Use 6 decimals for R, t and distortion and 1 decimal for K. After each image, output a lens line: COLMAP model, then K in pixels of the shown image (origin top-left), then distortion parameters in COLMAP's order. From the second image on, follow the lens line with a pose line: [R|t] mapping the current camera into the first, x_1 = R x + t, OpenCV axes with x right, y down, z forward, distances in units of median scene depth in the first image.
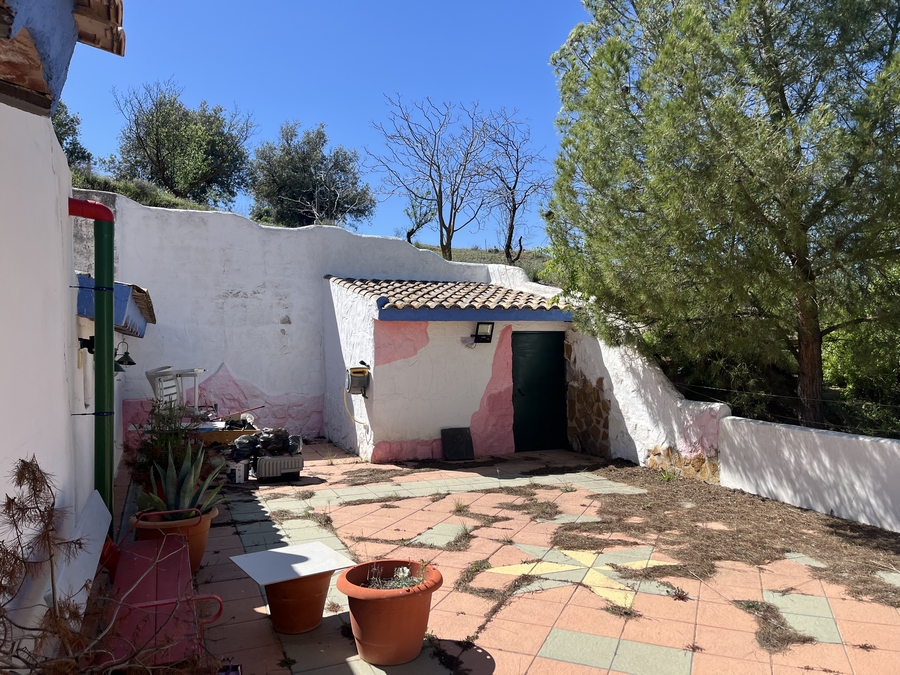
lens RADIAL K [[687.0, 0, 463.3], [0, 687.0, 353.6], [0, 0, 1]] dist [0.070498, -0.097919]
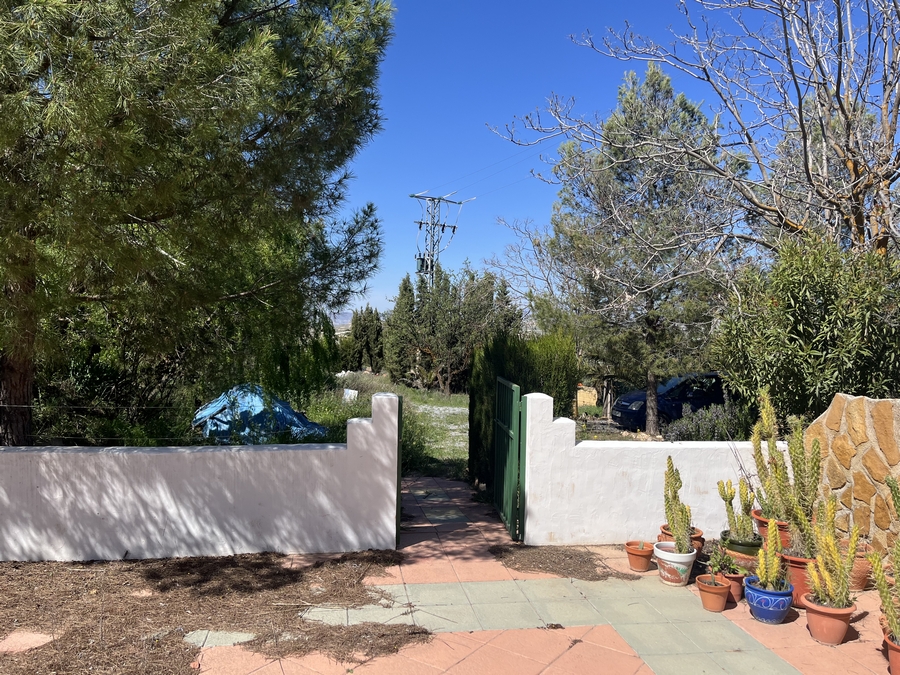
lens RADIAL K [[687.0, 0, 463.3], [0, 687.0, 353.6], [0, 0, 1]] dist [0.070498, -0.097919]
pose [[0.237217, -0.025196, 0.971130, -0.133423], [-0.007156, 0.999591, 0.027682, -0.013914], [-0.971430, -0.013516, 0.236940, 0.613769]]
